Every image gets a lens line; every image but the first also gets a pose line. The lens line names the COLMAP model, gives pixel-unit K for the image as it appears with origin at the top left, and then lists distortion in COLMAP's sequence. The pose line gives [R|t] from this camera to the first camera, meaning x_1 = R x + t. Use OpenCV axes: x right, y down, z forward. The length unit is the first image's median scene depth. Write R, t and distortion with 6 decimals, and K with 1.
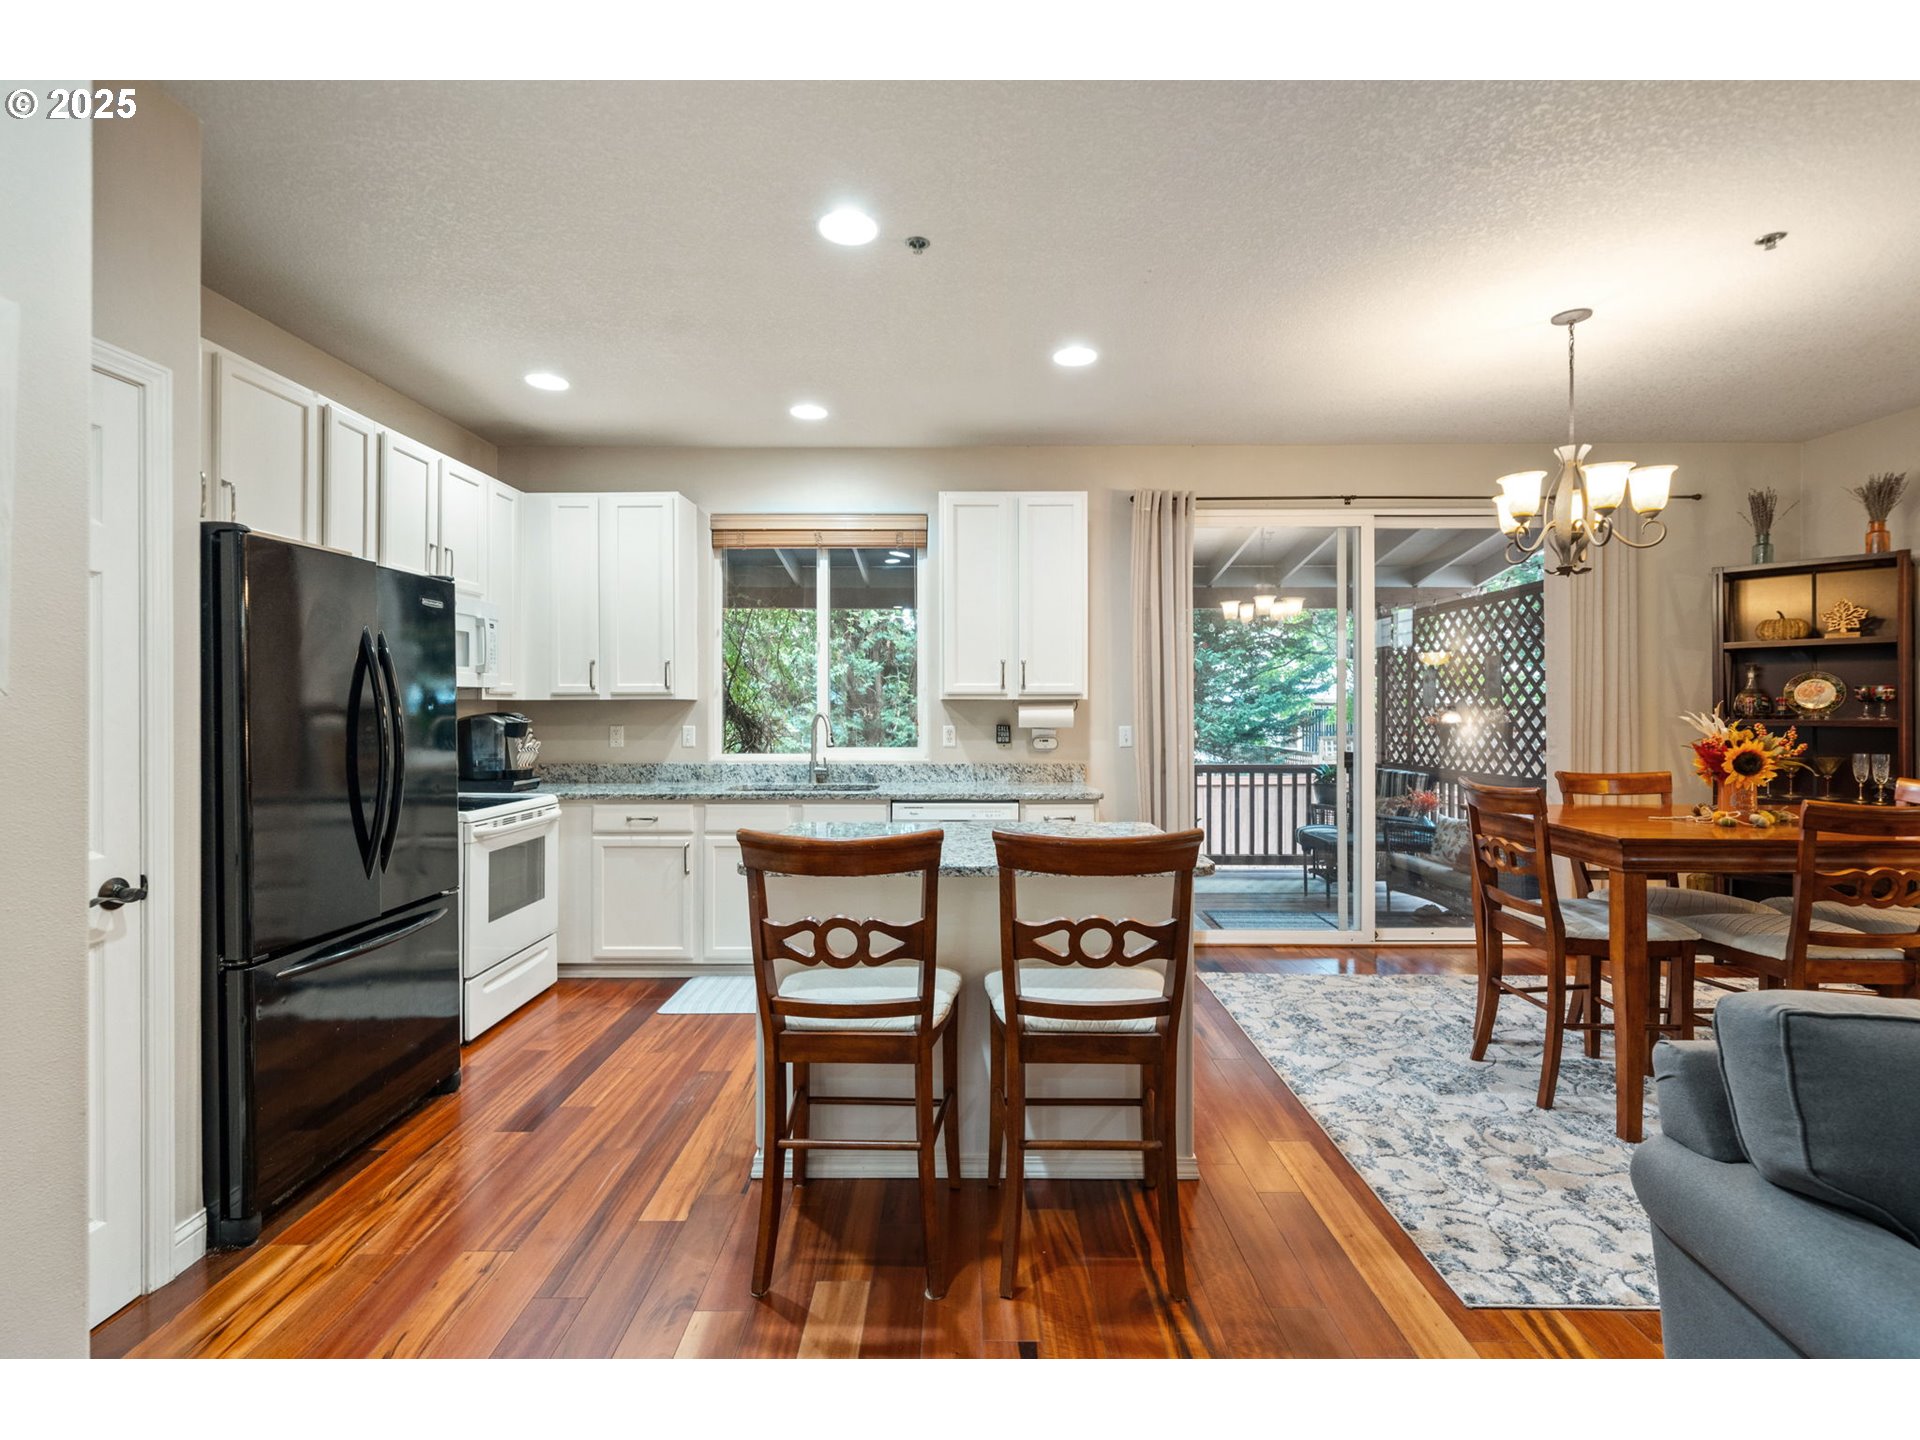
lens RADIAL K [[879.5, 0, 954.6], [0, 879.5, 707.5], [0, 0, 1]] dist [-0.002924, 0.001018]
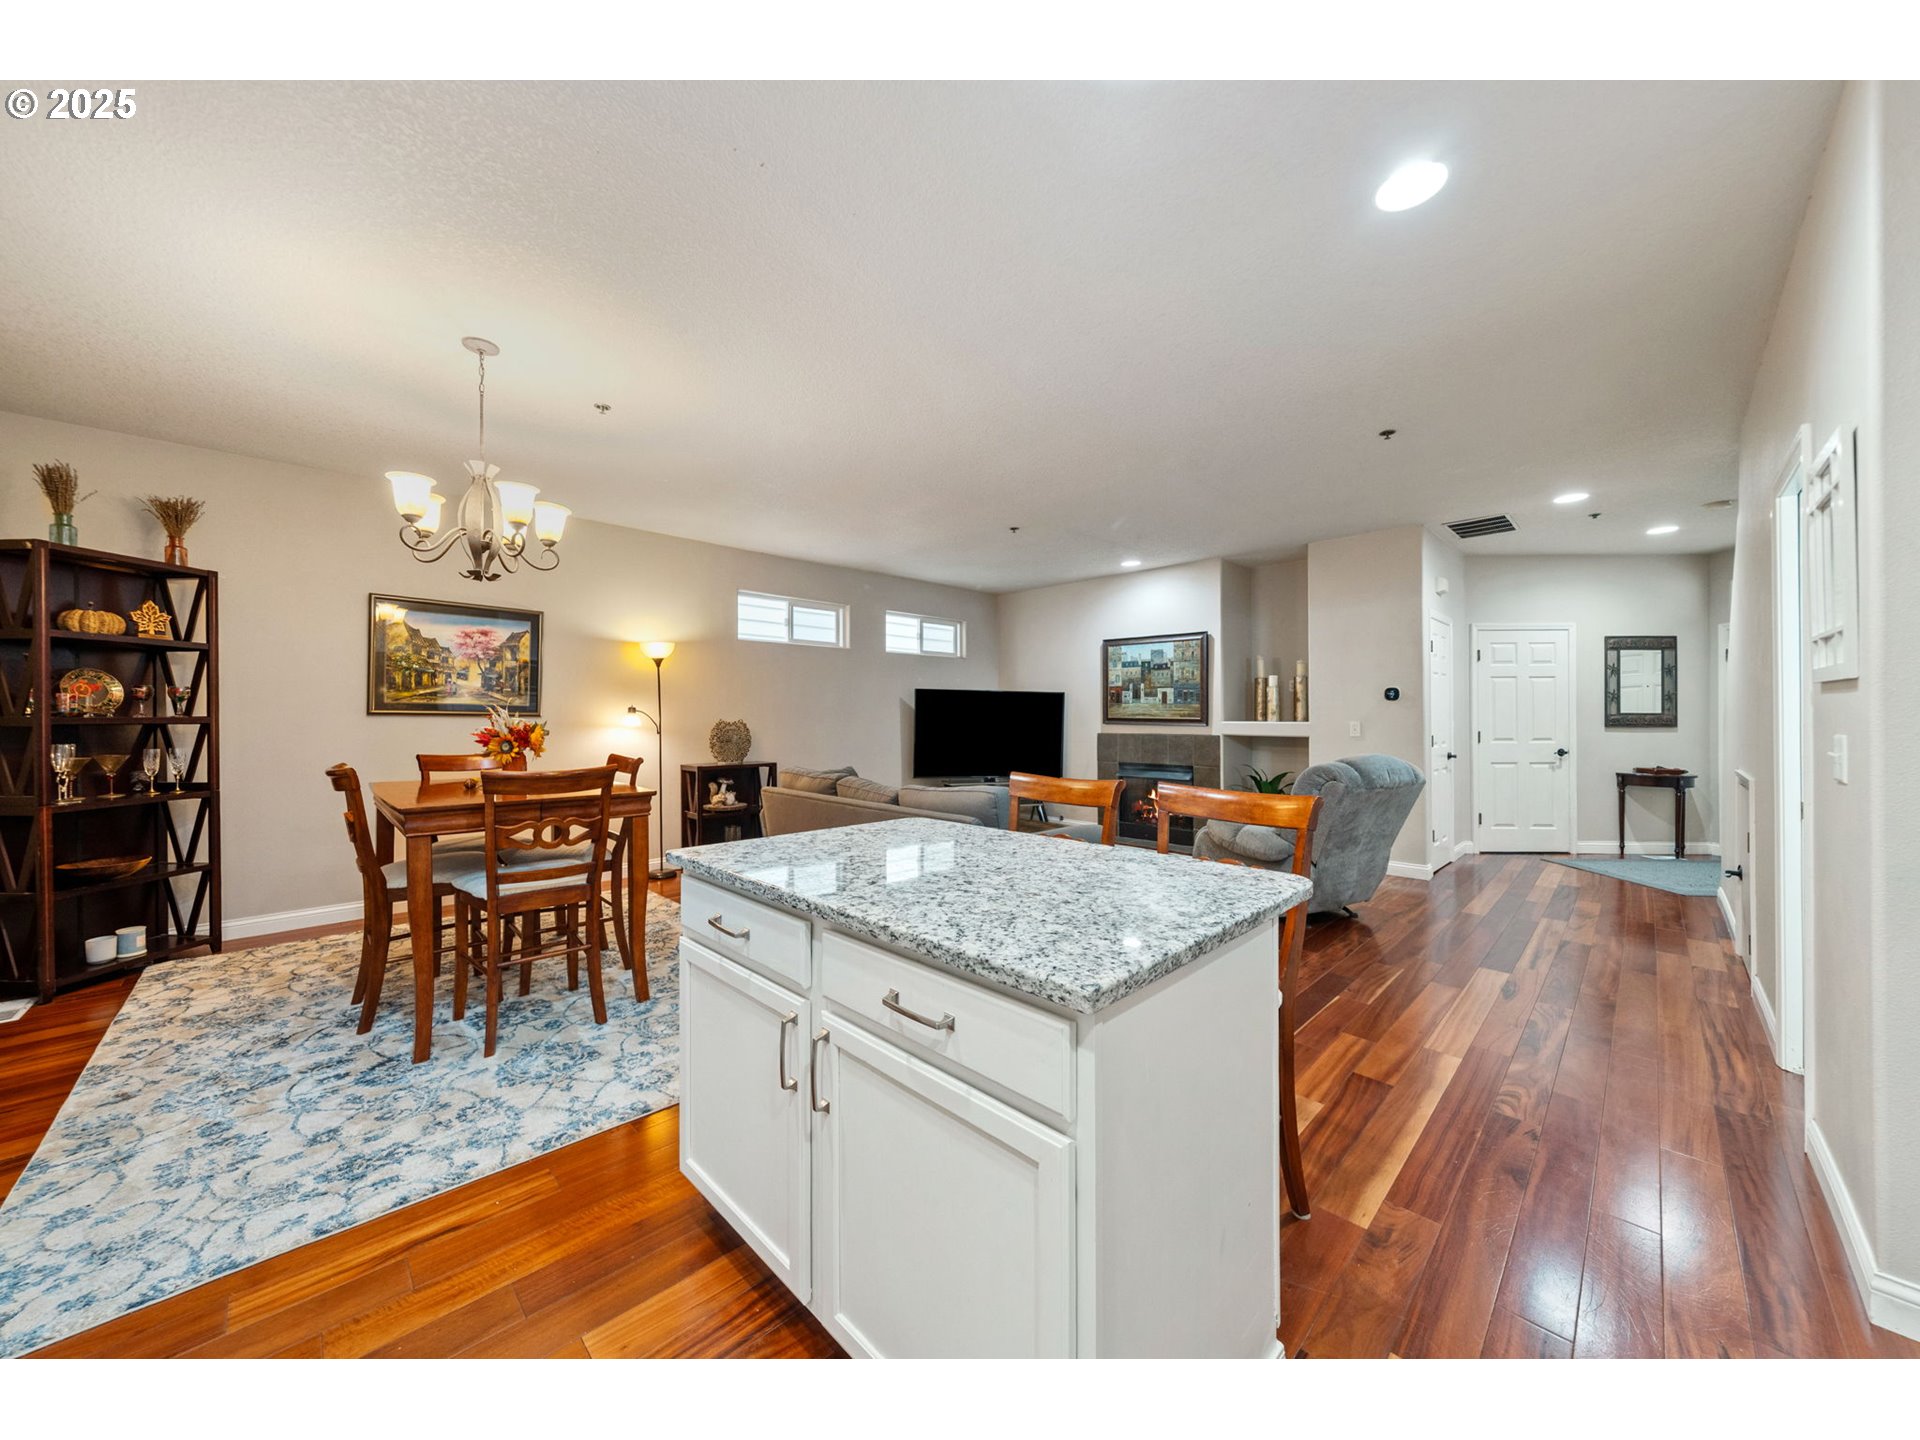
lens RADIAL K [[688.8, 0, 958.3], [0, 688.8, 713.0], [0, 0, 1]] dist [-0.004812, -0.000267]
pose [[-0.718031, 0.006628, 0.695980, -0.221550], [0.003638, 0.999977, -0.005769, 0.015844], [-0.696002, -0.001611, -0.718038, 0.812116]]
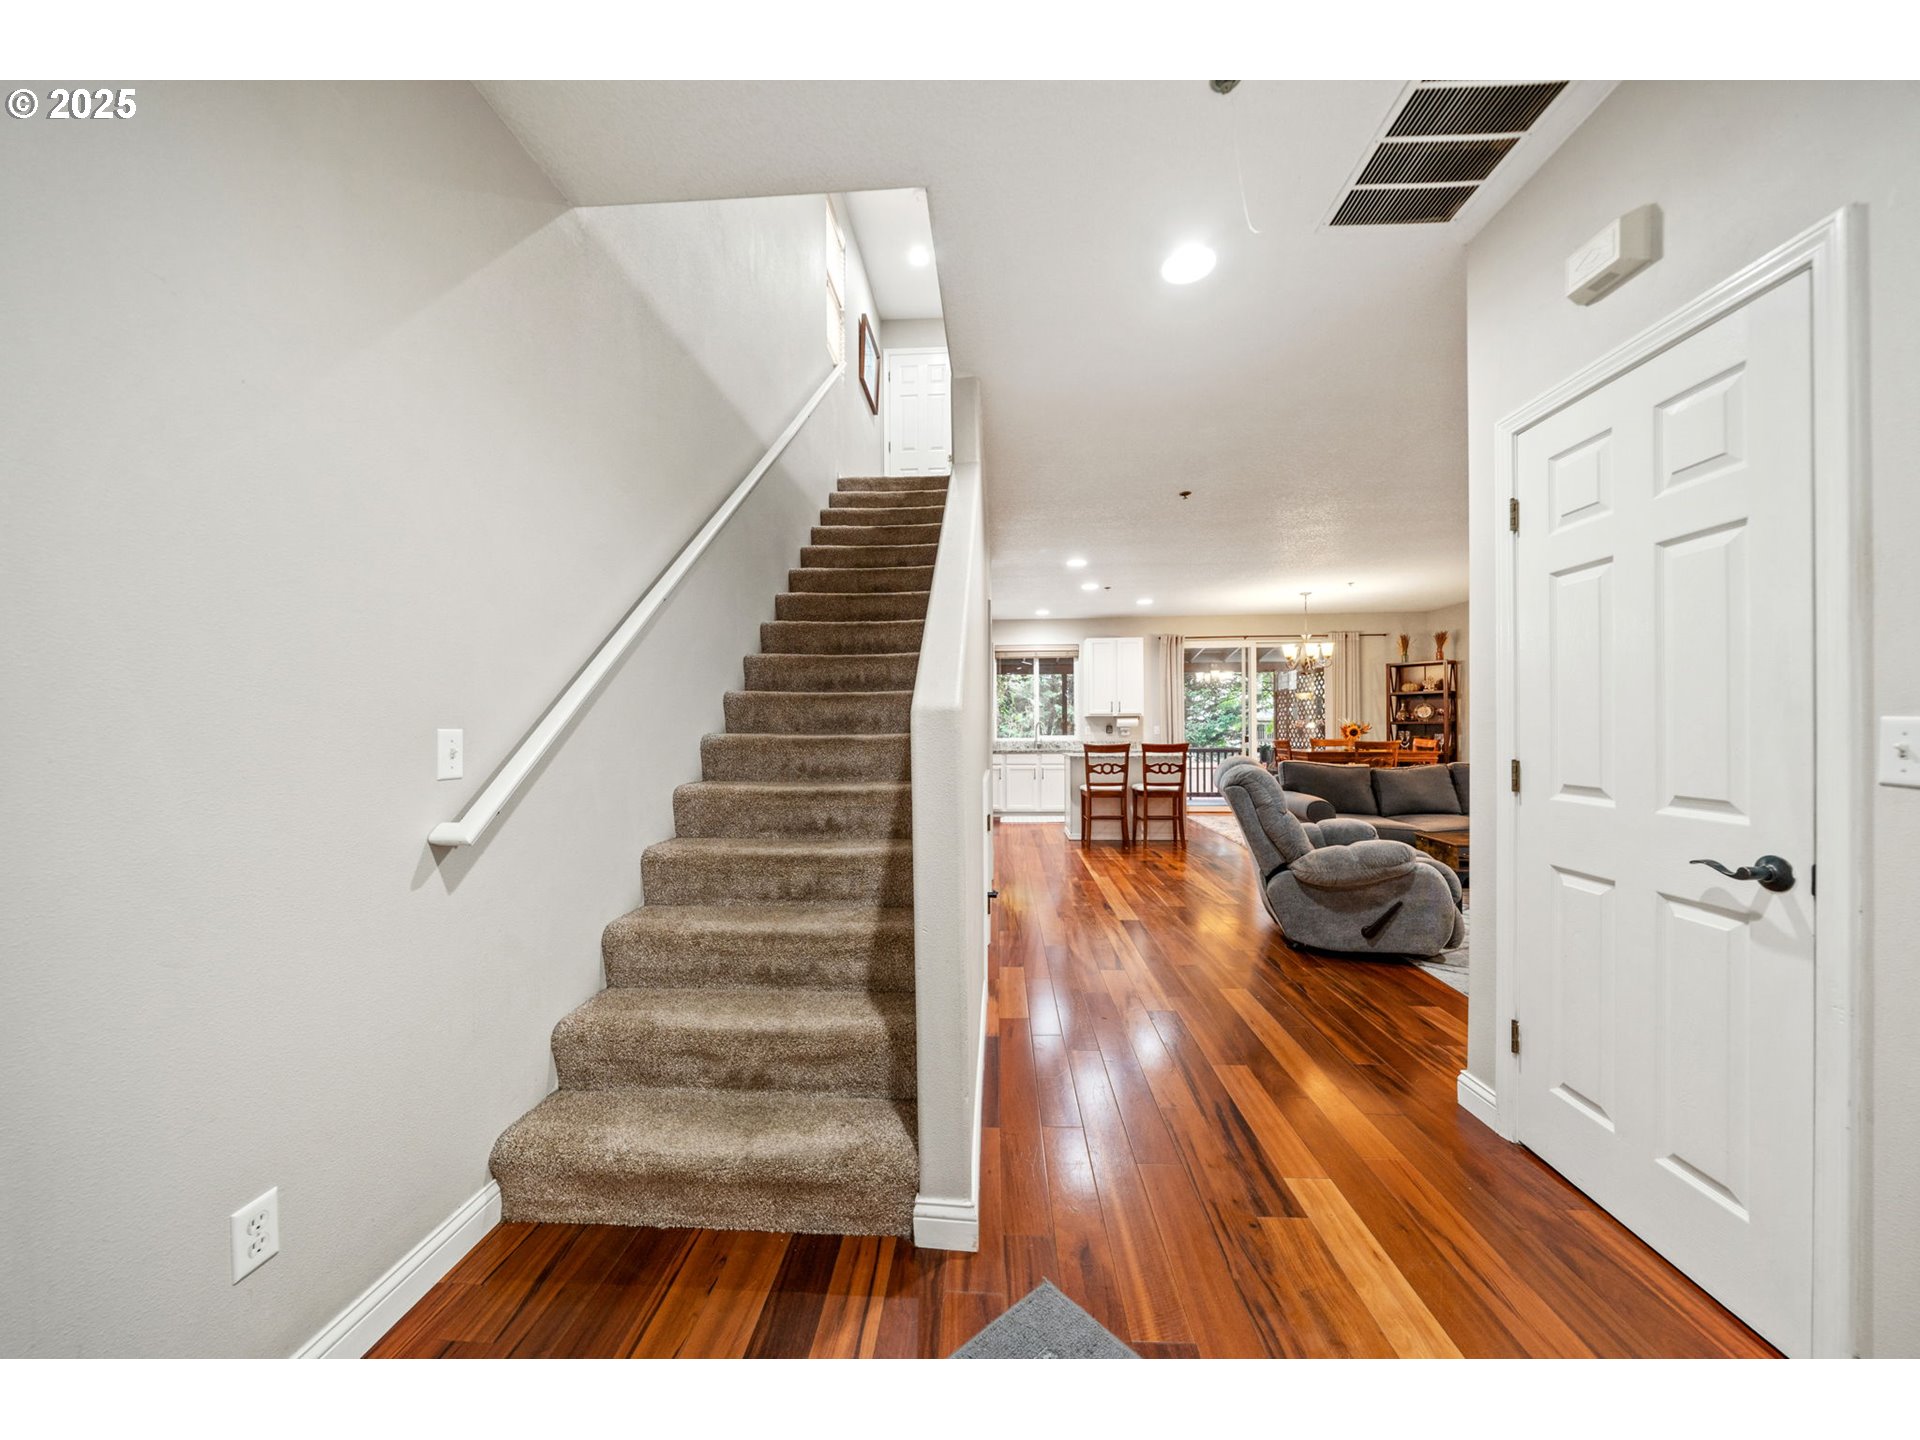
lens RADIAL K [[688.8, 0, 955.9], [0, 688.8, 732.5], [0, 0, 1]] dist [-0.004812, -0.000267]
pose [[0.998896, -0.005148, -0.046703, -0.301934], [0.005448, 0.999965, 0.006312, 0.024294], [0.046668, -0.006560, 0.998889, -1.043865]]
